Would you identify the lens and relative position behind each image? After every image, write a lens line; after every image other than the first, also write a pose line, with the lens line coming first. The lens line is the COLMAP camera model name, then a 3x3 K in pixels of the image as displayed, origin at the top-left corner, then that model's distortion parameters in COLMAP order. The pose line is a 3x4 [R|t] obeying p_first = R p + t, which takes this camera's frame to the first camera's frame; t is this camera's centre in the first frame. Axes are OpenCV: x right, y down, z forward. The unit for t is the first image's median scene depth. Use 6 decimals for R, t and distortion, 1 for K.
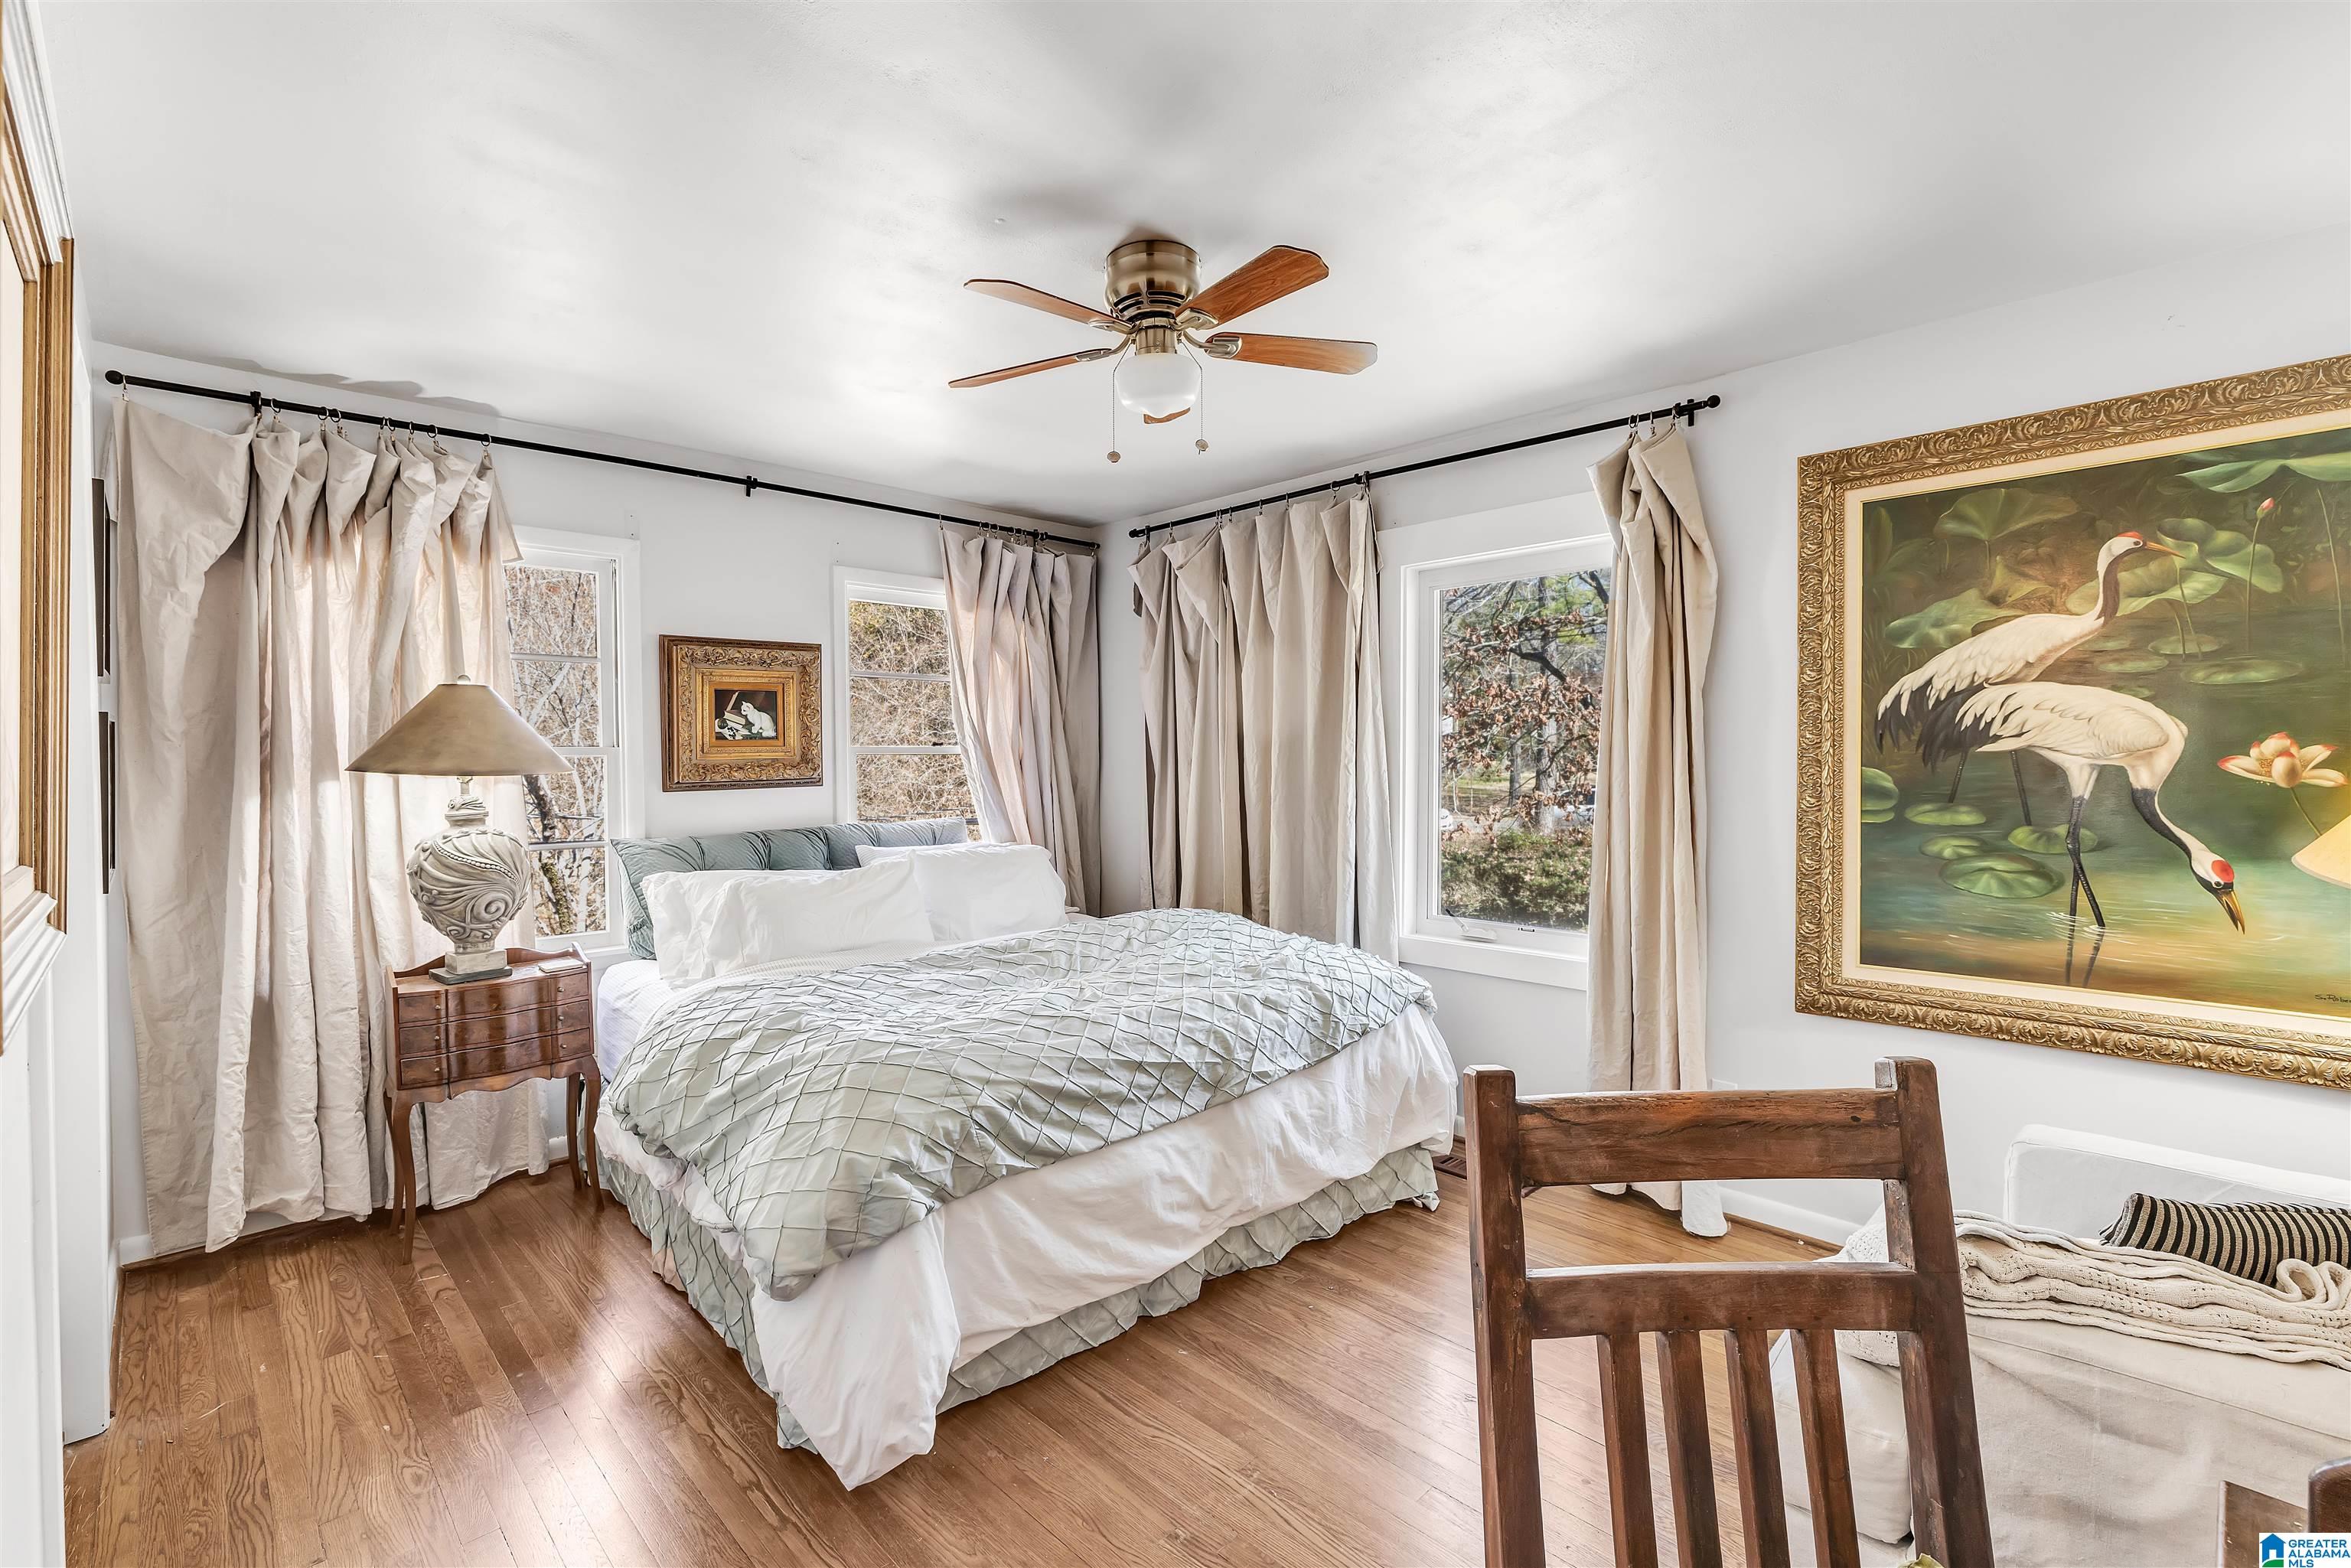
lens RADIAL K [[1015.1, 0, 1178.5], [0, 1015.1, 781.1], [0, 0, 1]] dist [-0.001922, 0.001239]
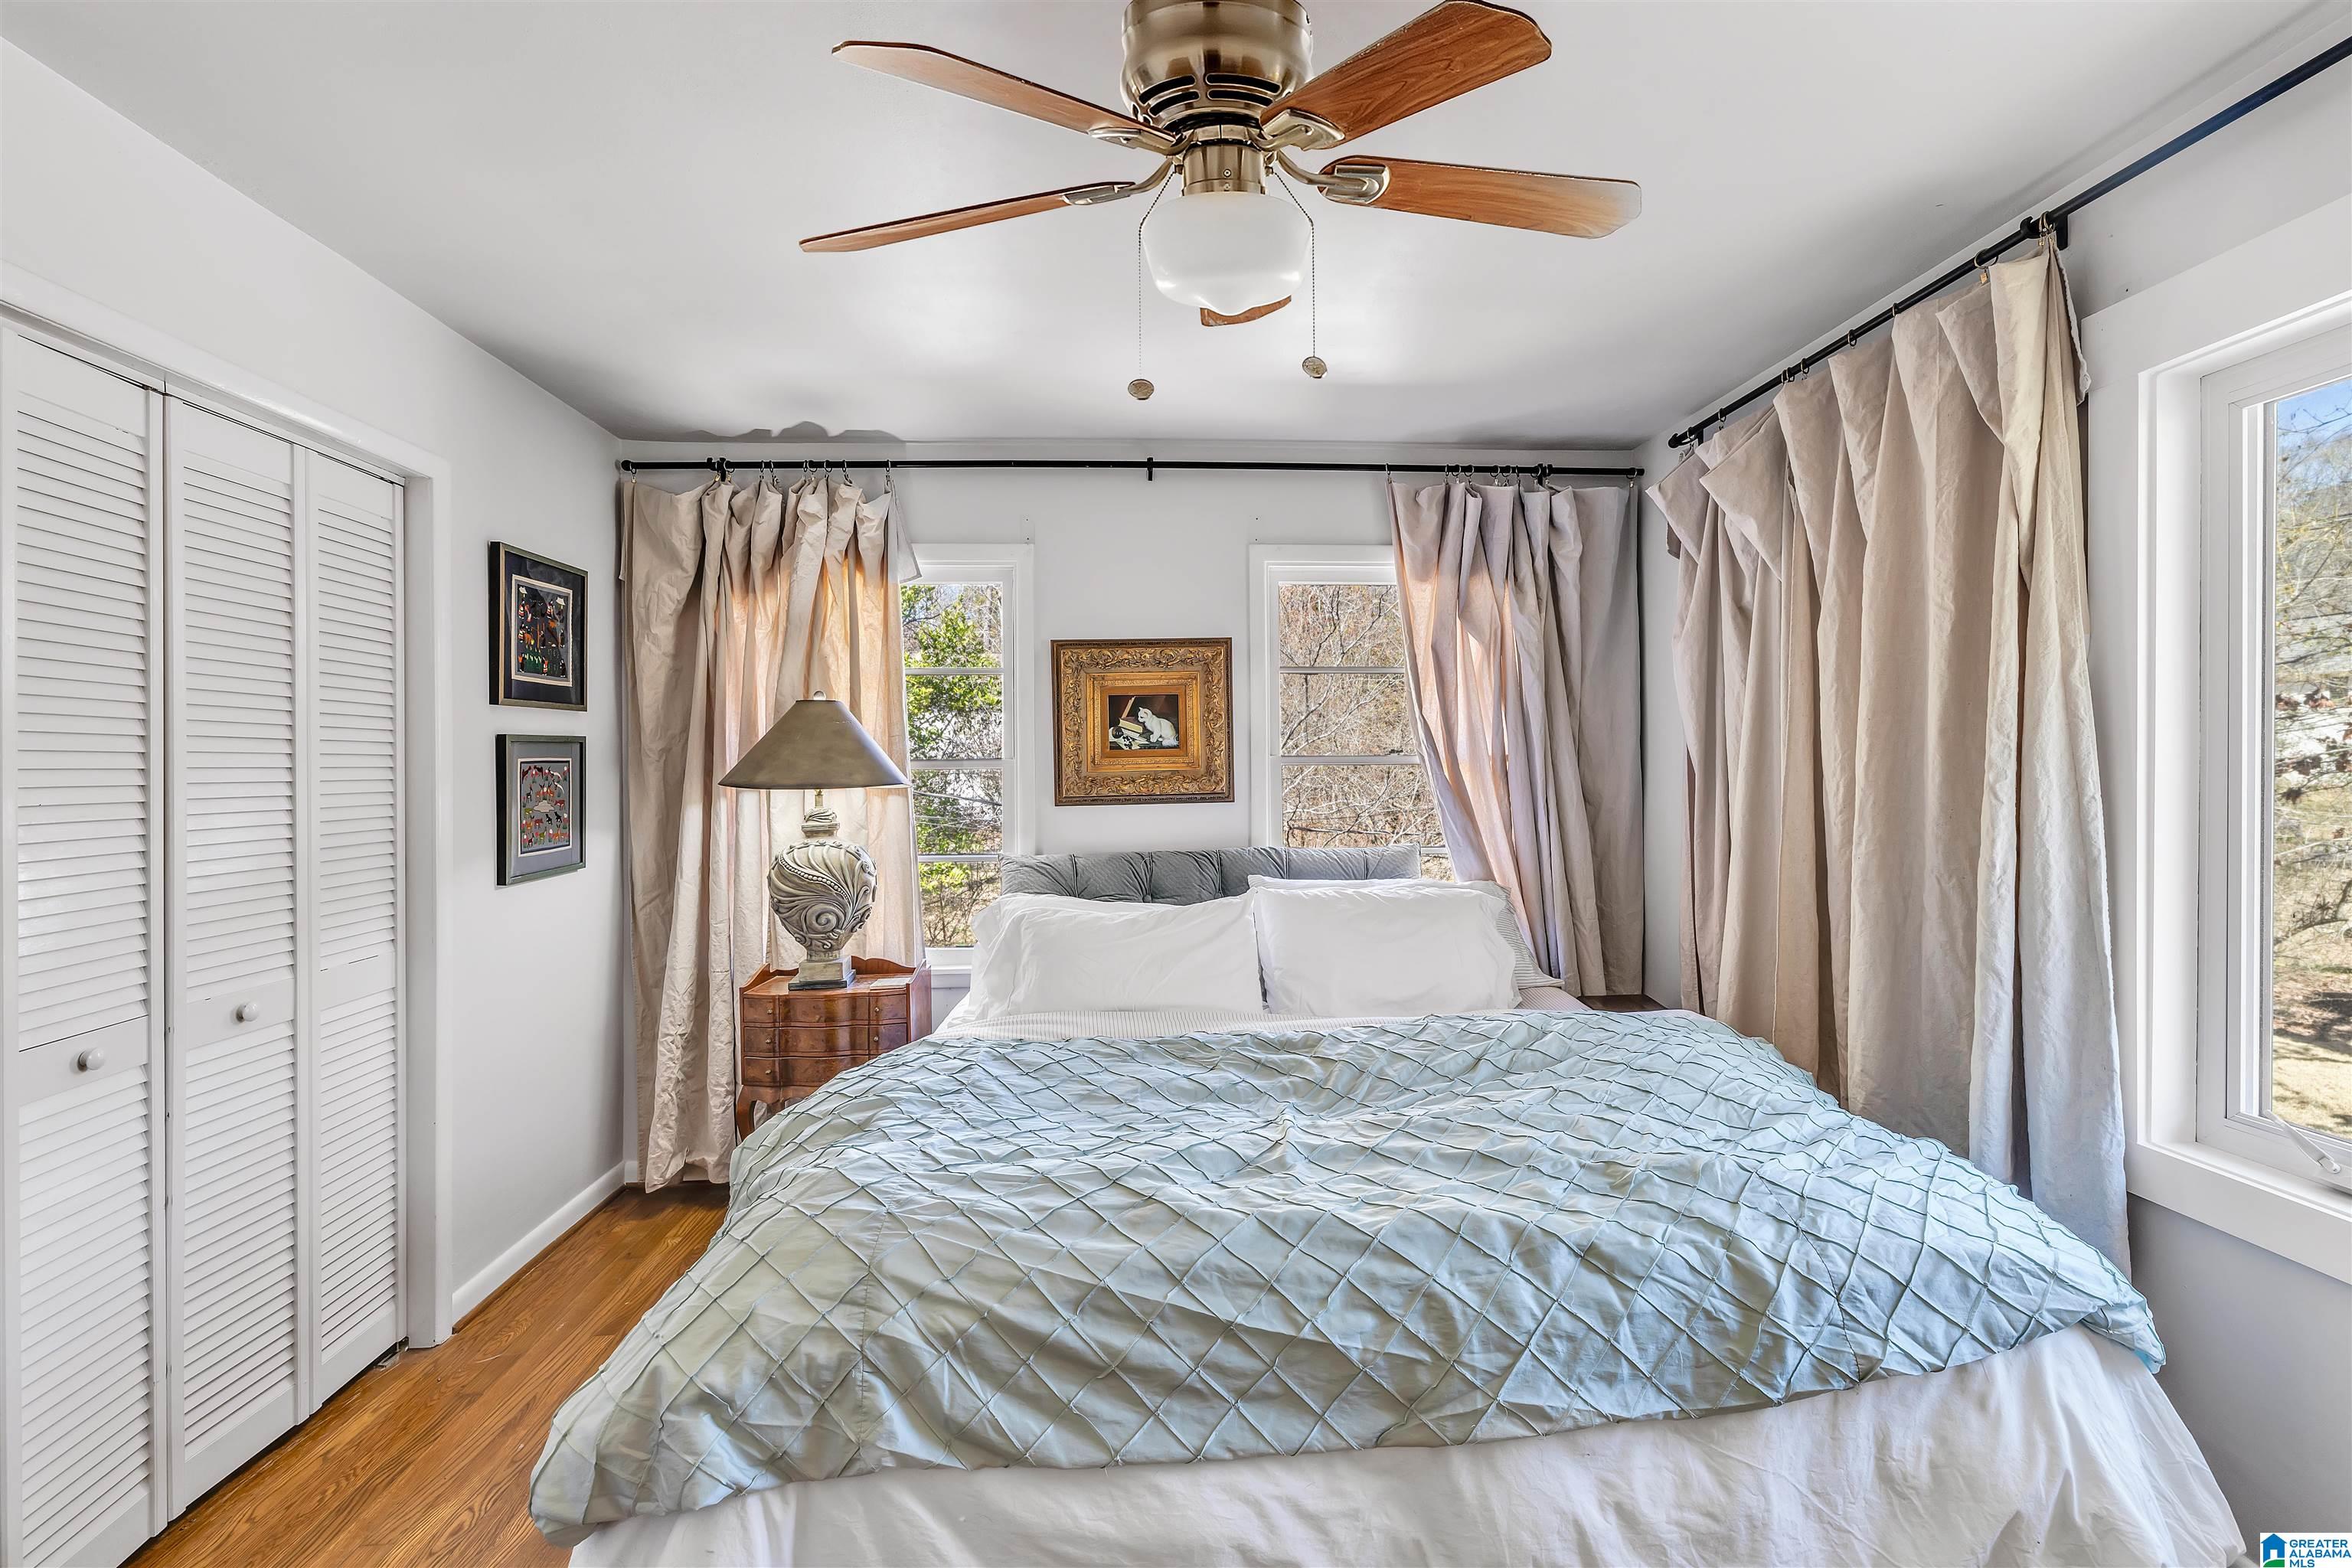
lens RADIAL K [[1015.5, 0, 1182.0], [0, 1015.5, 766.3], [0, 0, 1]] dist [-0.001922, 0.001239]
pose [[0.758864, -0.001229, -0.651248, 0.243484], [-0.012593, 0.999784, -0.016560, -0.014936], [0.651127, 0.020768, 0.758684, 0.441100]]
